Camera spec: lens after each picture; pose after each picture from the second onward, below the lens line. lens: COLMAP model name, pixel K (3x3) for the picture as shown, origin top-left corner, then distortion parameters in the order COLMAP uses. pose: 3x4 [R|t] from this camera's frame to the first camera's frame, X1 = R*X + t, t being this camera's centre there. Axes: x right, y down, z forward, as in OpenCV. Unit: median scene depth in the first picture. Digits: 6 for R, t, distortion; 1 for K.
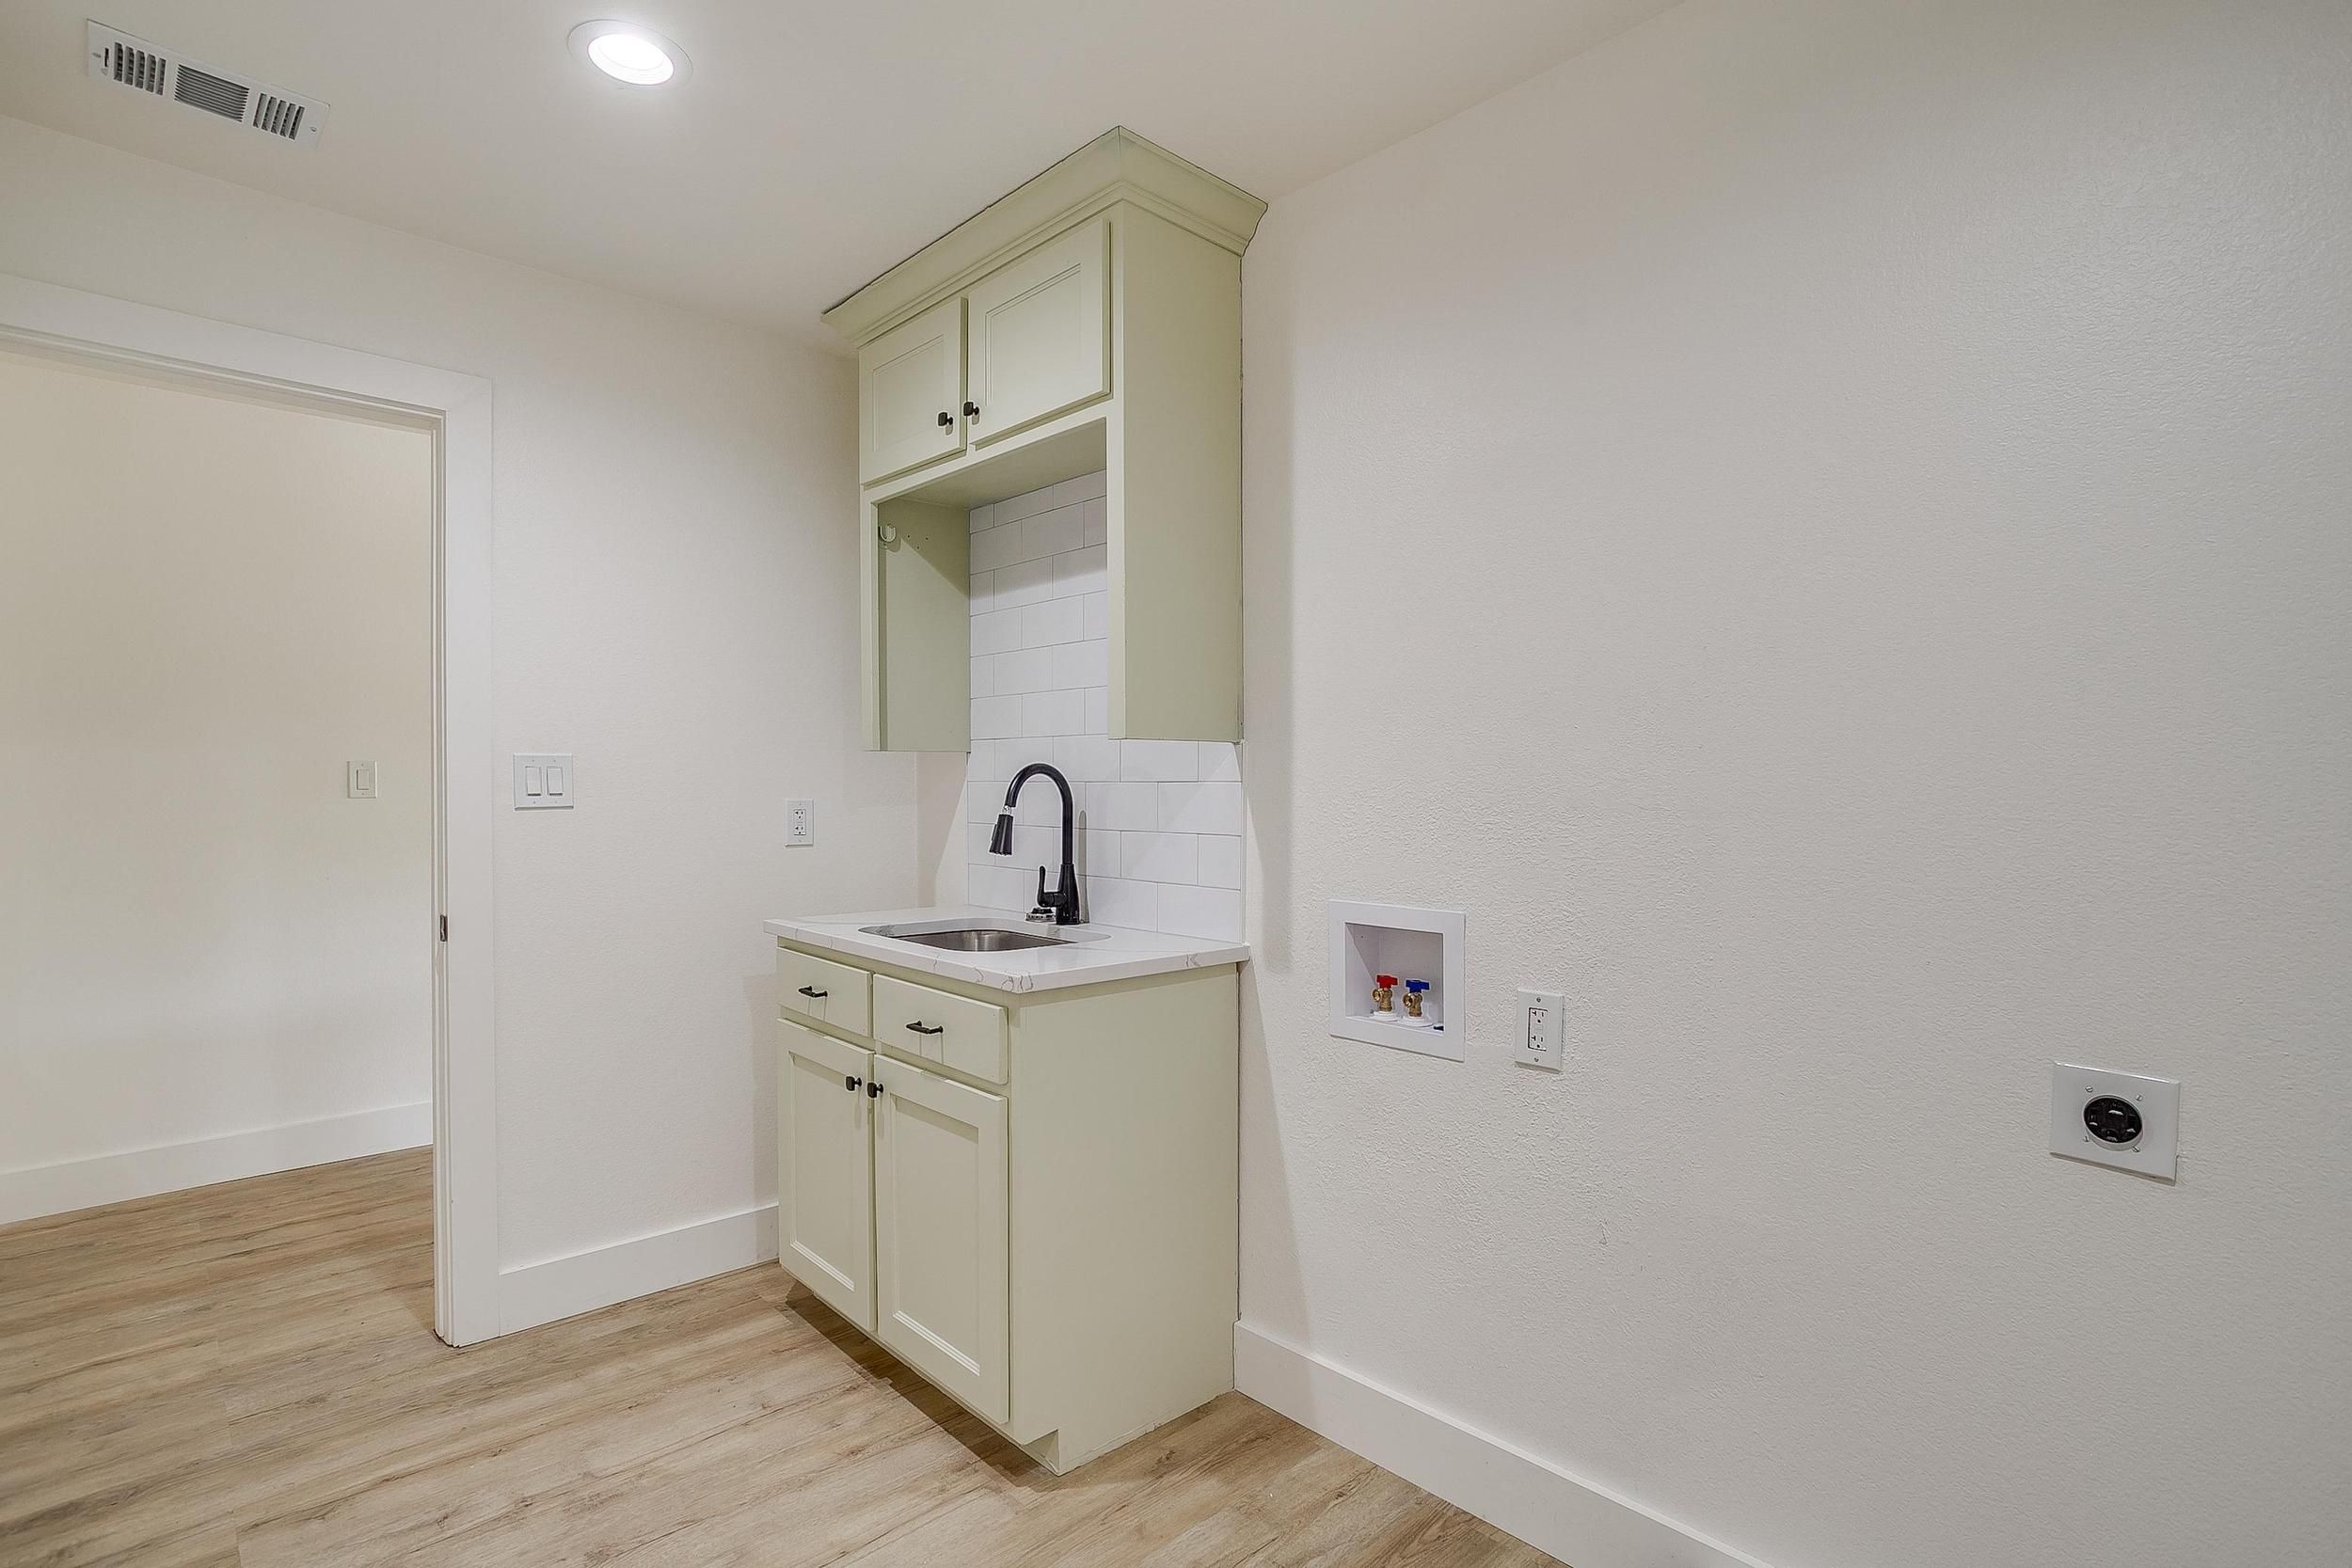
lens RADIAL K [[1140.9, 0, 1164.1], [0, 1140.9, 793.2], [0, 0, 1]] dist [-0.041281, 0.019189]
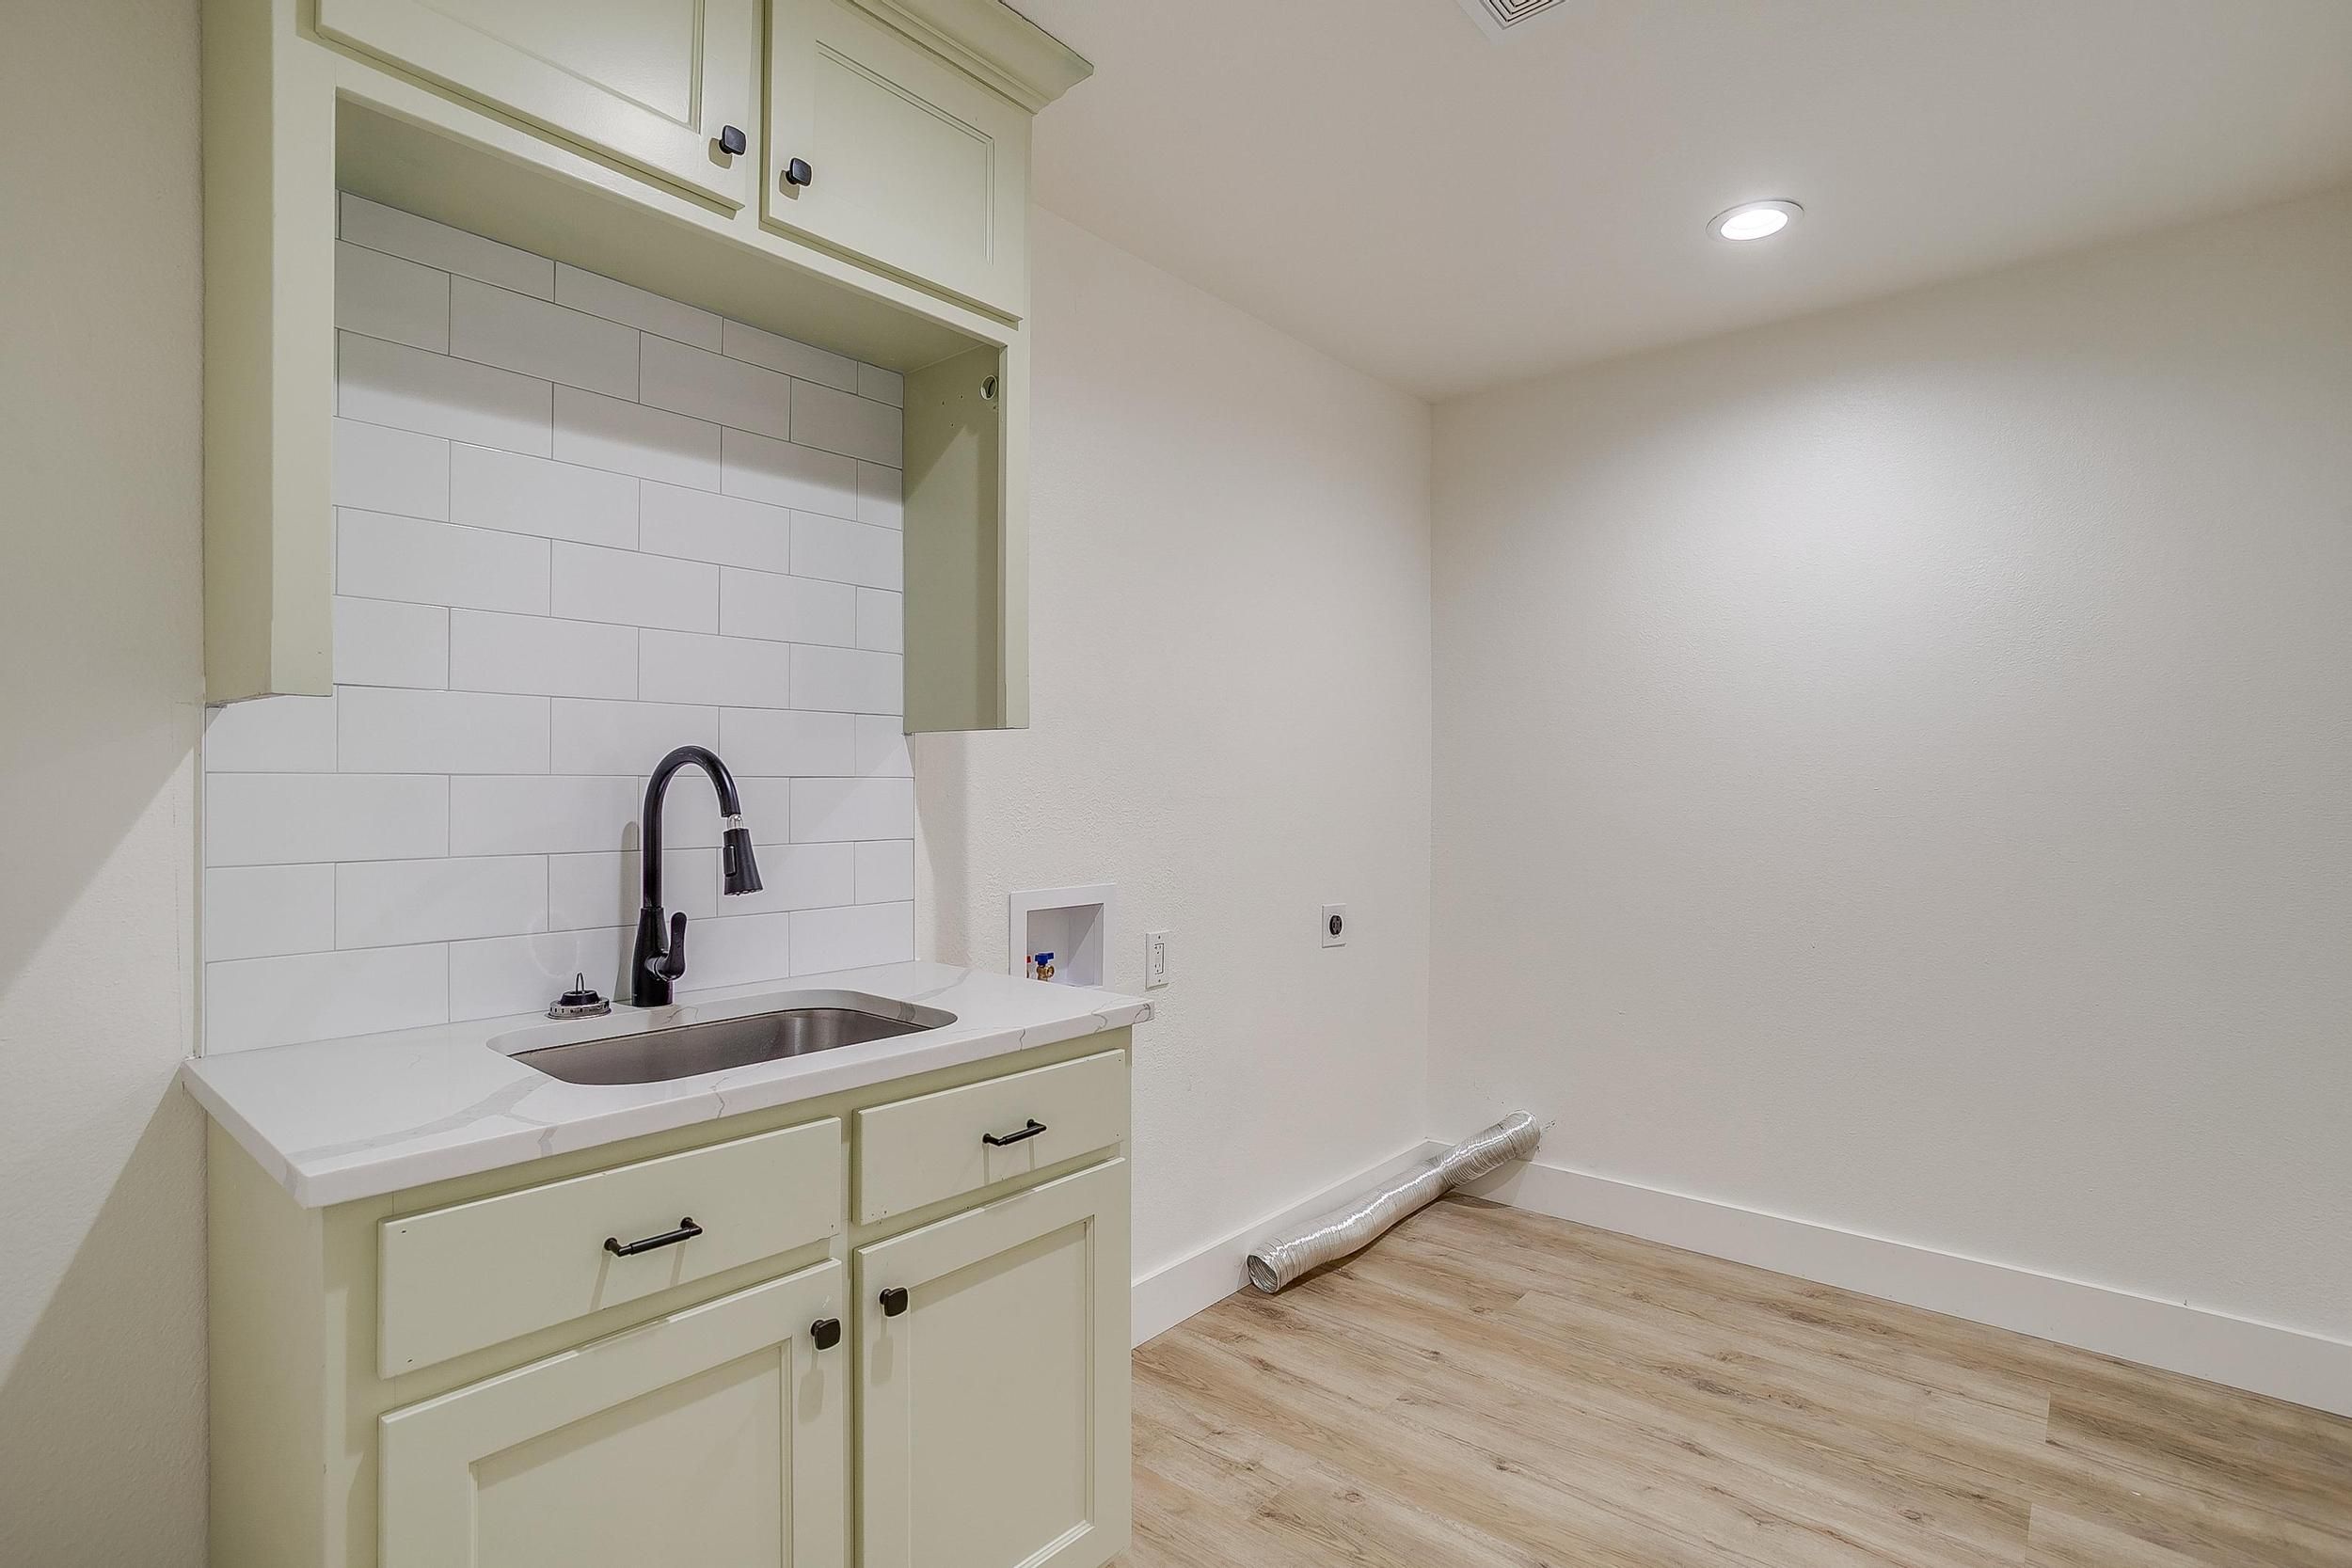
lens RADIAL K [[1140.9, 0, 1164.4], [0, 1140.9, 776.3], [0, 0, 1]] dist [-0.041281, 0.019189]
pose [[-0.096538, 0.000620, 0.995329, -0.839395], [0.001433, 0.999999, -0.000484, -0.009384], [-0.995328, 0.001380, -0.096538, 0.902253]]
